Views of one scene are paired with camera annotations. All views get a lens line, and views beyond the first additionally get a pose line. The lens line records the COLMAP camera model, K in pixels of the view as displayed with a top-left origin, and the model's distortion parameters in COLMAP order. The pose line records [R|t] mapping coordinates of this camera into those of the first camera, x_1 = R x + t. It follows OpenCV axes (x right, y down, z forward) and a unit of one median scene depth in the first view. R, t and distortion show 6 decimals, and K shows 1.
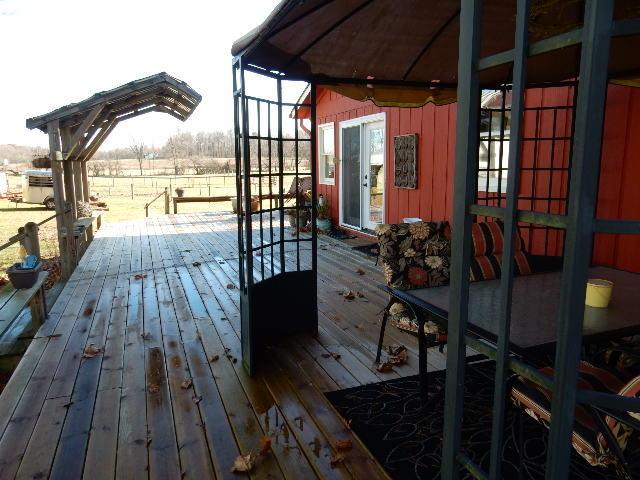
lens RADIAL K [[474.6, 0, 320.8], [0, 474.6, 237.1], [0, 0, 1]] dist [-0.010902, 0.014420]
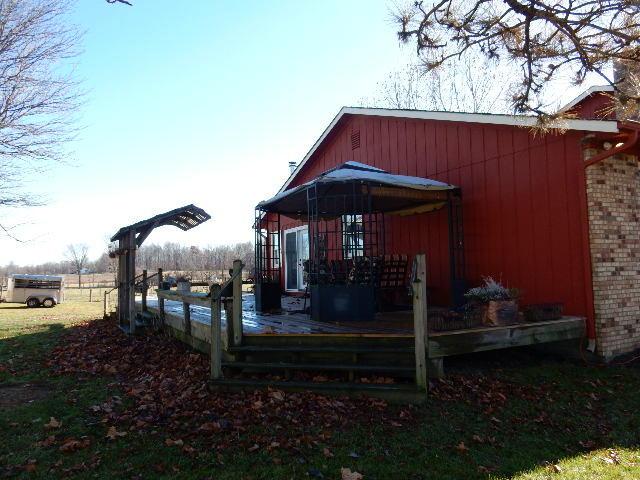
lens RADIAL K [[474.6, 0, 319.3], [0, 474.6, 240.6], [0, 0, 1]] dist [-0.010902, 0.014420]
pose [[0.991683, -0.003190, 0.128662, -0.057372], [0.032519, 0.973466, -0.226509, 0.194619], [-0.124526, 0.228809, 0.965474, -0.697920]]
